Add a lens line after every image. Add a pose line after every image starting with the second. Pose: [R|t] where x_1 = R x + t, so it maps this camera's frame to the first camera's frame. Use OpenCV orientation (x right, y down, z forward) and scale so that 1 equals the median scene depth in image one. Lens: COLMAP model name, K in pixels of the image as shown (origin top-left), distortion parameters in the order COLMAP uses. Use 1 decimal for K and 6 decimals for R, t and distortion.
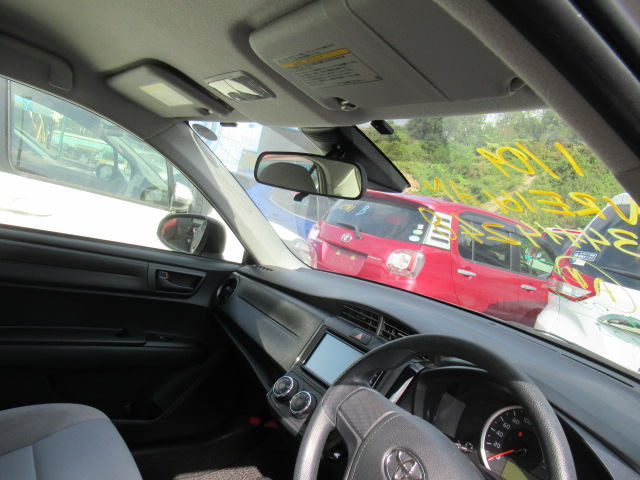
lens RADIAL K [[483.0, 0, 318.3], [0, 483.0, 240.5], [0, 0, 1]] dist [0.008364, -0.011618]
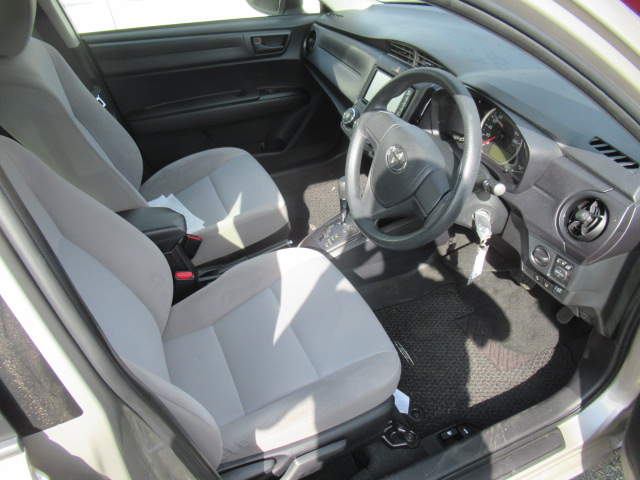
lens RADIAL K [[483.0, 0, 318.2], [0, 483.0, 239.6], [0, 0, 1]] dist [0.008364, -0.011618]
pose [[0.948033, -0.072124, -0.309889, 0.183963], [0.224170, 0.842585, 0.489693, -0.074883], [0.225789, -0.533713, 0.814966, -0.258315]]
